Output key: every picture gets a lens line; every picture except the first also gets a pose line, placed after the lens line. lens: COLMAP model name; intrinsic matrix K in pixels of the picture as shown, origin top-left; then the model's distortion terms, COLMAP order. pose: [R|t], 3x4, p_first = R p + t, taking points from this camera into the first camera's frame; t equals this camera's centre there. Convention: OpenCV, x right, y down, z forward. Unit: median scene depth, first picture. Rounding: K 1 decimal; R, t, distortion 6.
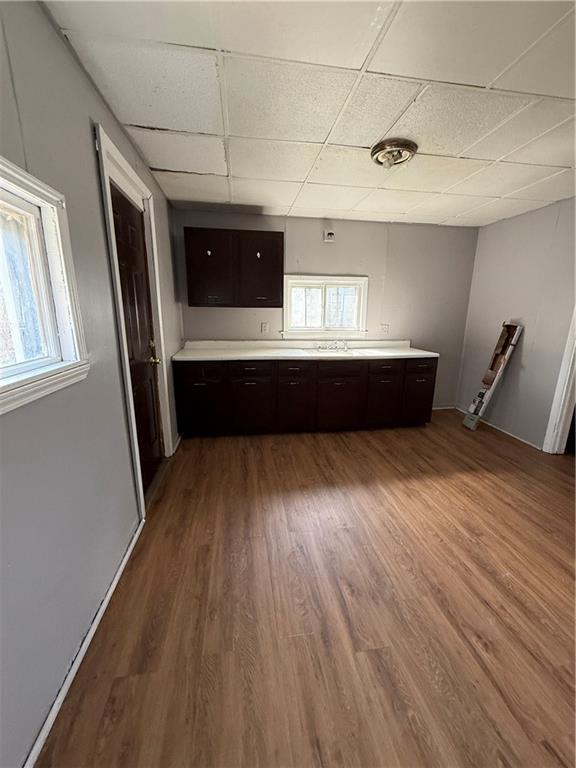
lens RADIAL K [[305.9, 0, 291.5], [0, 305.9, 381.5], [0, 0, 1]] dist [0.000691, 0.000365]
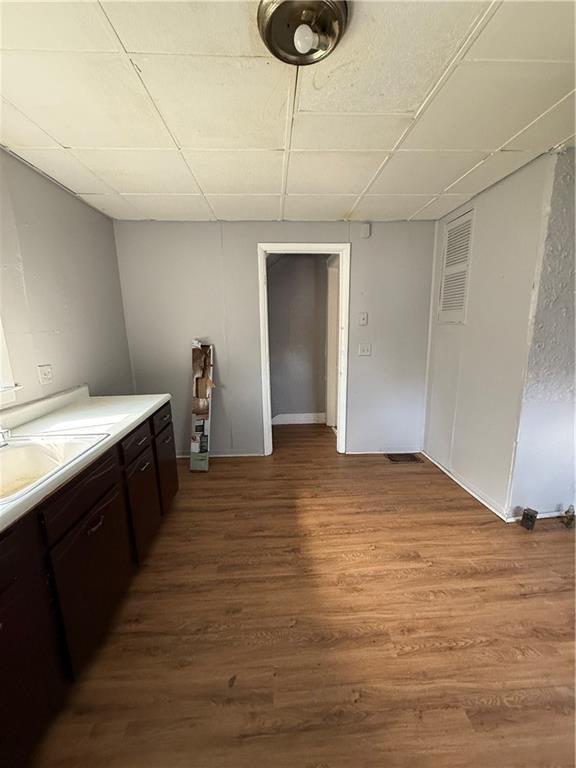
lens RADIAL K [[305.9, 0, 289.2], [0, 305.9, 382.0], [0, 0, 1]] dist [0.000691, 0.000365]
pose [[0.110665, -0.203196, 0.972864, -0.190140], [0.246081, 0.953999, 0.171263, -0.205991], [-0.962911, 0.220450, 0.155577, 0.765499]]
